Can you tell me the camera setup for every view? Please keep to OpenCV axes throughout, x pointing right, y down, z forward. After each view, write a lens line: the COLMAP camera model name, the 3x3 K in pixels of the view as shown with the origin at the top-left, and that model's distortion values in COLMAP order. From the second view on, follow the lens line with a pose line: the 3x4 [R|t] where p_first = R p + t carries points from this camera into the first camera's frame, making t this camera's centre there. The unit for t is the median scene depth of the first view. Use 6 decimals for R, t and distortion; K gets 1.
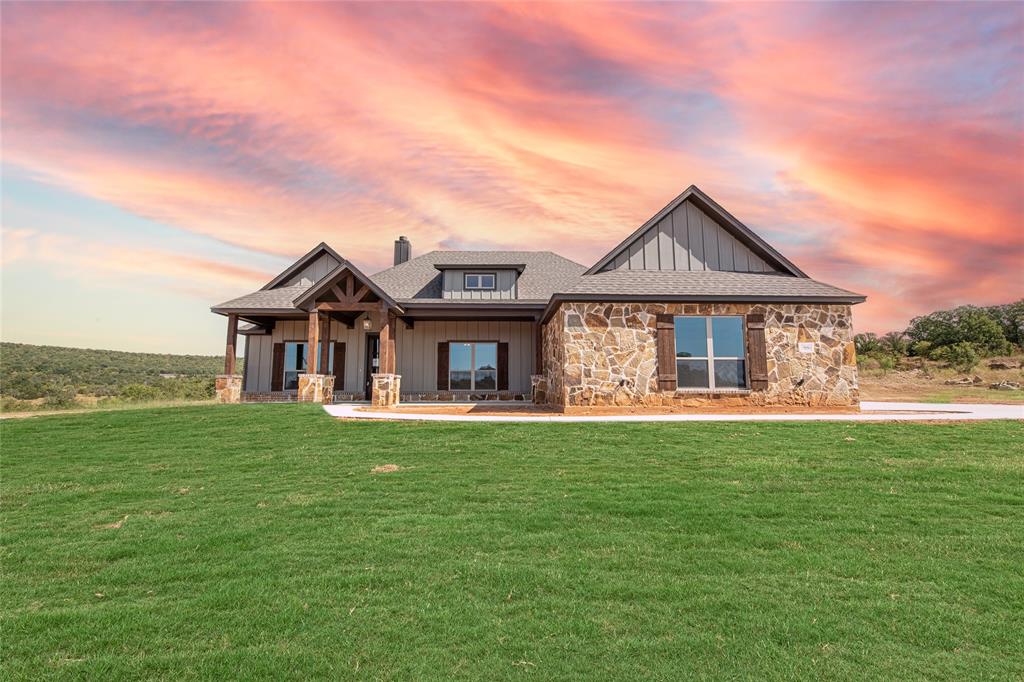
lens RADIAL K [[427.0, 0, 512.0], [0, 427.0, 341.0], [0, 0, 1]] dist [-0.012944, -0.000306]
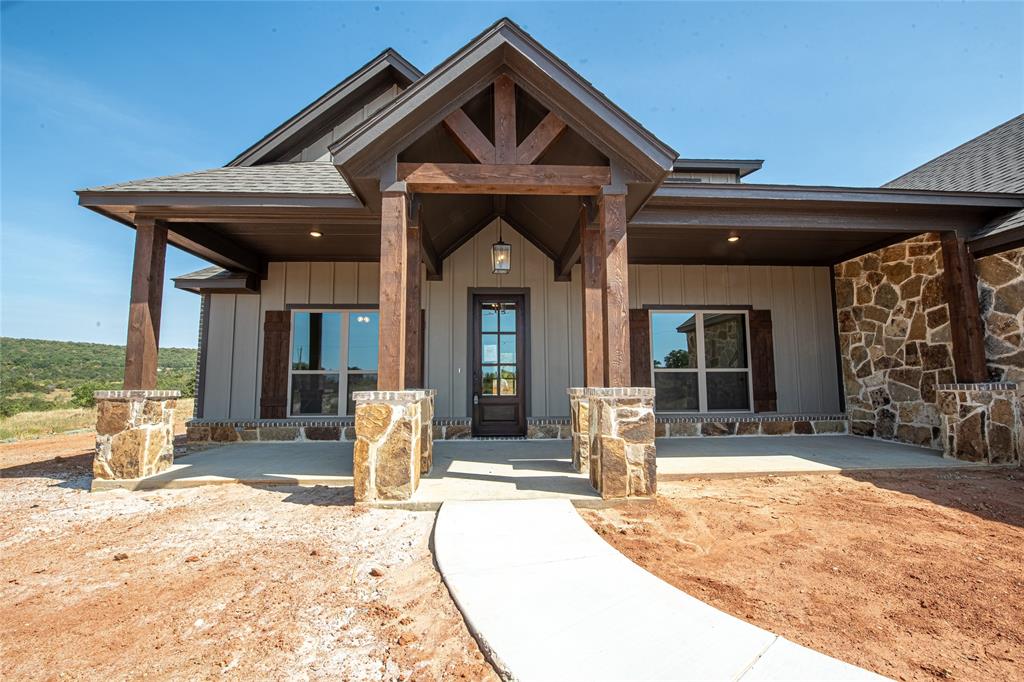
lens RADIAL K [[427.0, 0, 512.0], [0, 427.0, 341.0], [0, 0, 1]] dist [-0.012944, -0.000306]
pose [[0.999796, -0.002744, 0.019996, -0.348501], [0.002357, 0.999810, 0.019338, 0.032490], [-0.020045, -0.019287, 0.999613, 0.616204]]
